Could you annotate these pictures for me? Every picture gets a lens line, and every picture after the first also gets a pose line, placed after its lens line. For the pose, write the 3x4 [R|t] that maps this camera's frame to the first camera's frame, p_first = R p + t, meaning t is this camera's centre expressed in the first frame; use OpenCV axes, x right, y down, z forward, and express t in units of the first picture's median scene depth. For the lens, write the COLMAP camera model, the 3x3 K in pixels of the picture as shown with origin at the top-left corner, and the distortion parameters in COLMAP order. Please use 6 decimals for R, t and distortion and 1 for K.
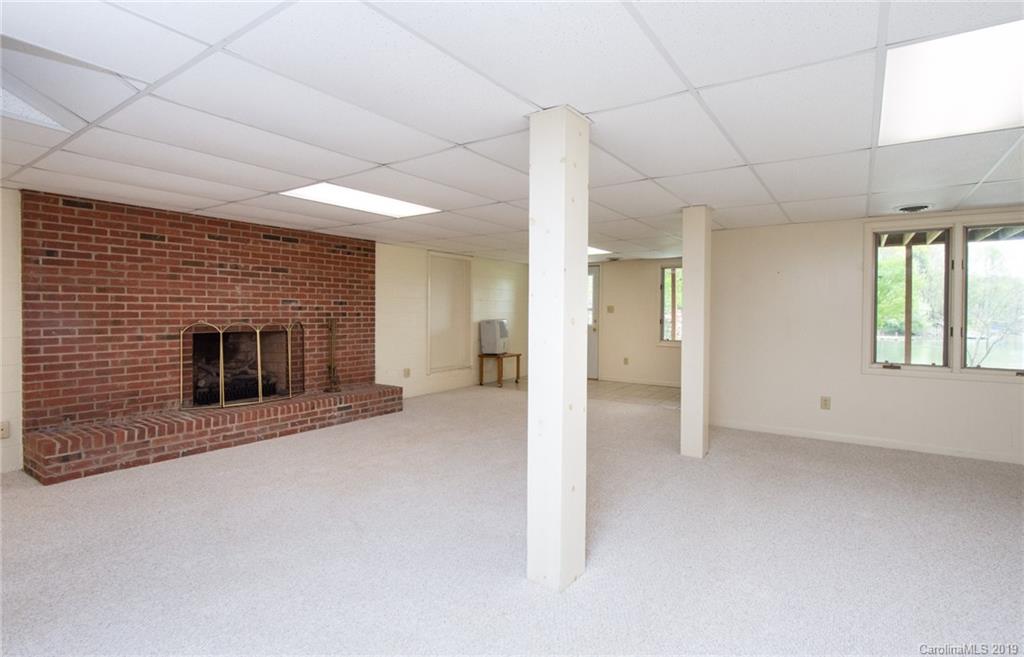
lens RADIAL K [[496.8, 0, 512.3], [0, 496.8, 320.9], [0, 0, 1]] dist [-0.001167, -0.000042]
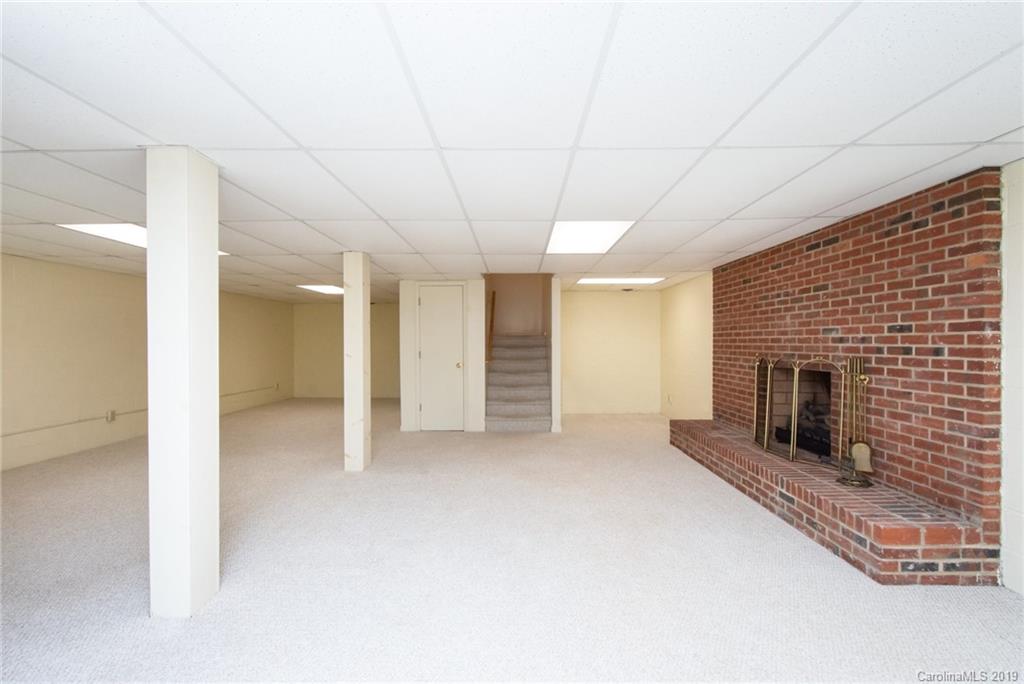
lens RADIAL K [[454.9, 0, 510.3], [0, 454.9, 344.0], [0, 0, 1]] dist [0.001928, 0.000224]
pose [[-0.822660, -0.001466, -0.568532, 0.269837], [-0.013074, 0.999781, 0.016339, -0.023793], [0.568384, 0.020875, -0.822499, 1.221760]]
